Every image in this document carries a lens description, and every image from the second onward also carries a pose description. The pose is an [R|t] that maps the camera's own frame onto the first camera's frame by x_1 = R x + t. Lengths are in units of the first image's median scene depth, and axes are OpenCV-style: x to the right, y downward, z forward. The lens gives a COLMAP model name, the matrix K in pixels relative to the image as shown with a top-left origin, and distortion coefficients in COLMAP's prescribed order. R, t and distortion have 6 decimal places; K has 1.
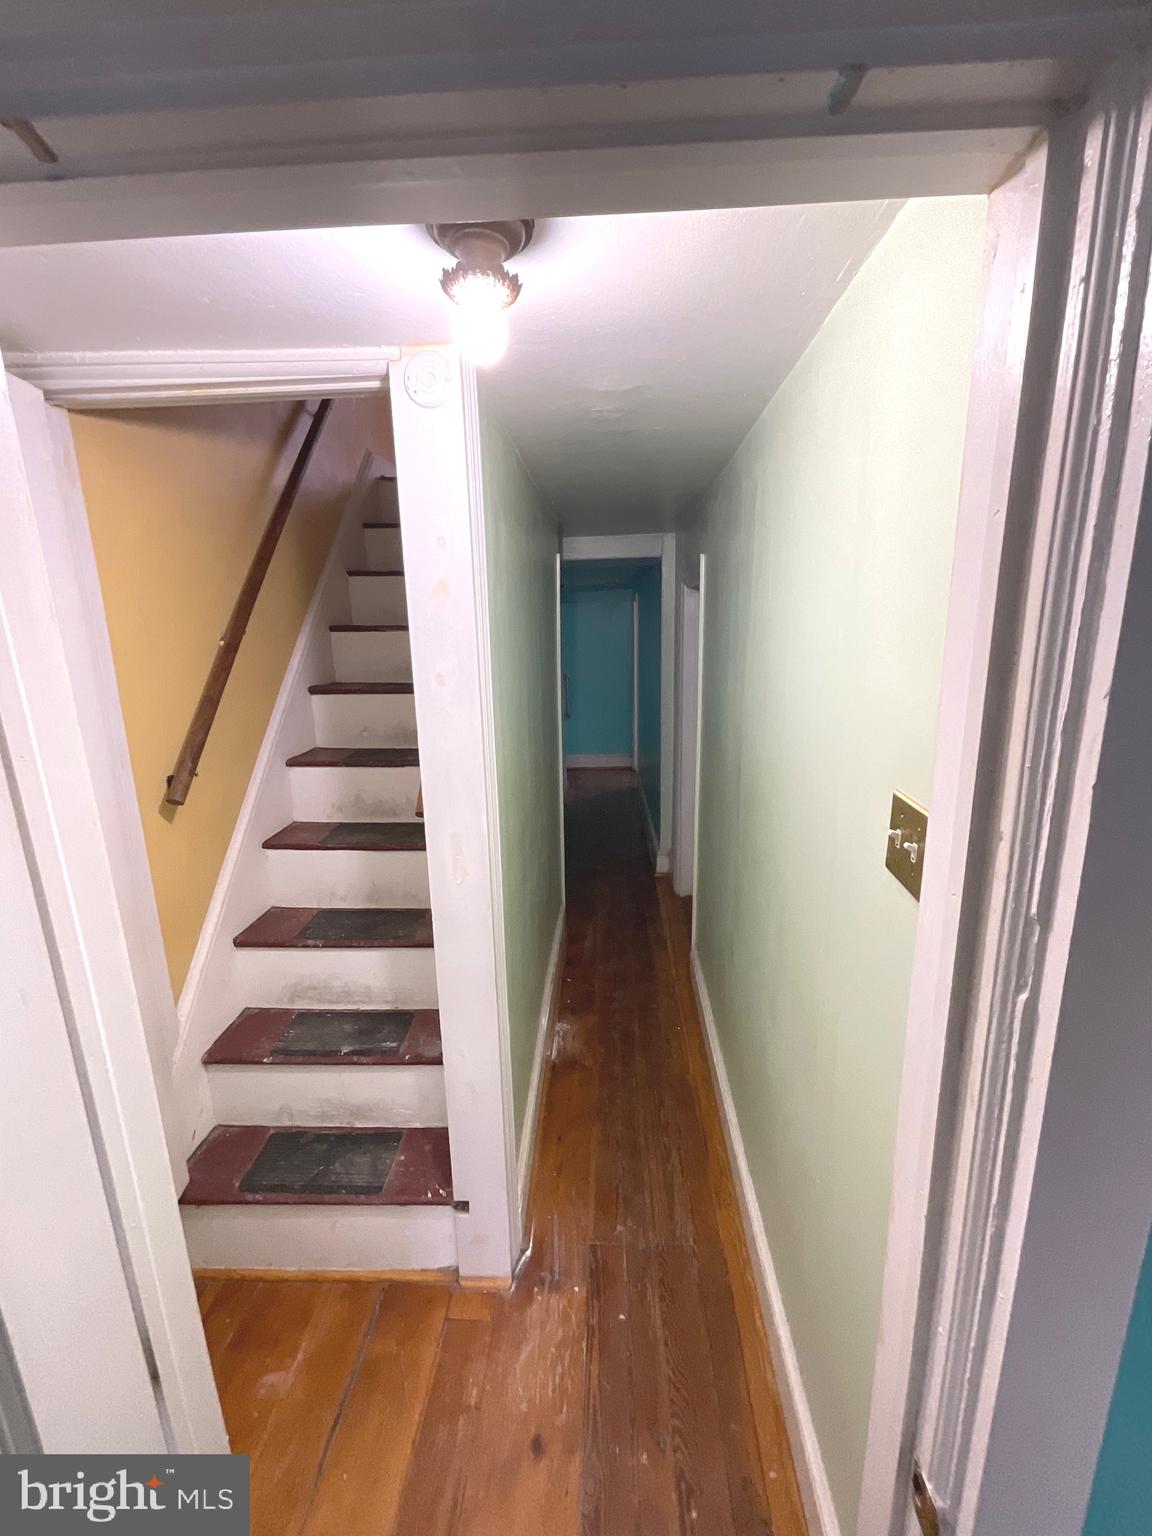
lens RADIAL K [[621.5, 0, 575.4], [0, 621.5, 765.8], [0, 0, 1]] dist [-0.006505, 0.001828]
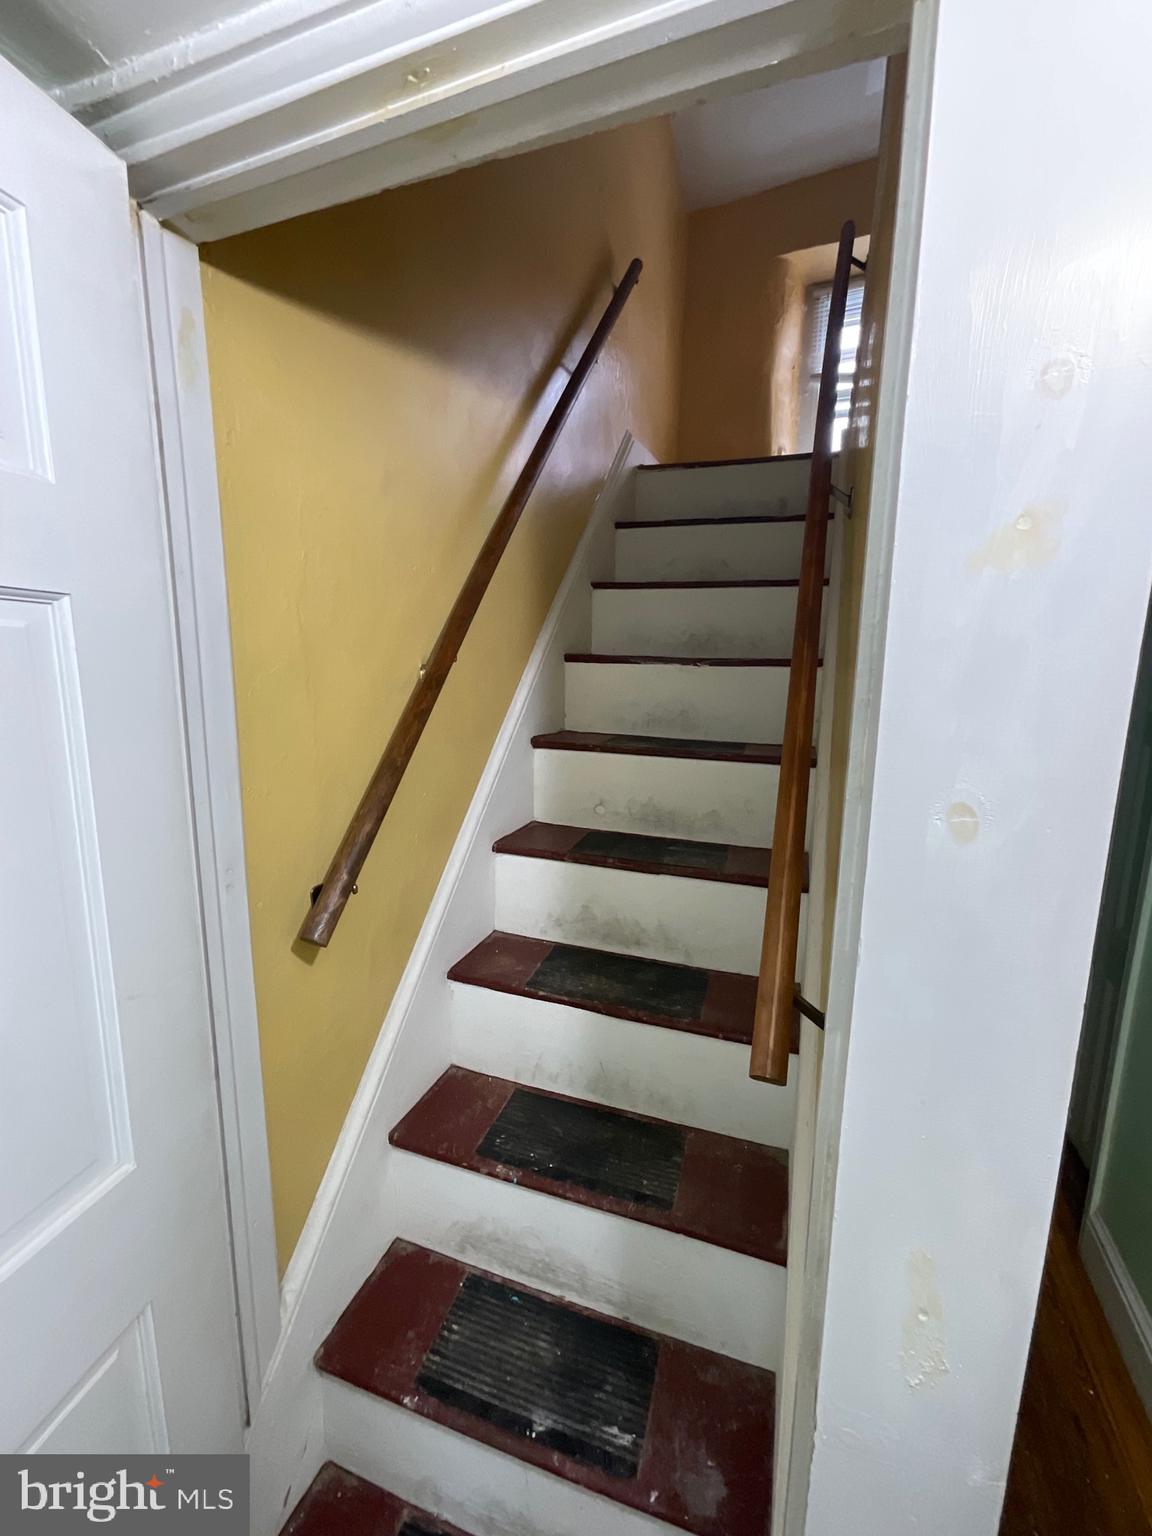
lens RADIAL K [[621.5, 0, 578.3], [0, 621.5, 766.4], [0, 0, 1]] dist [-0.006505, 0.001828]
pose [[0.952628, 0.081900, -0.292903, -0.205392], [-0.096946, 0.994594, -0.037201, -0.088534], [0.288273, 0.063834, 0.955418, 0.412210]]
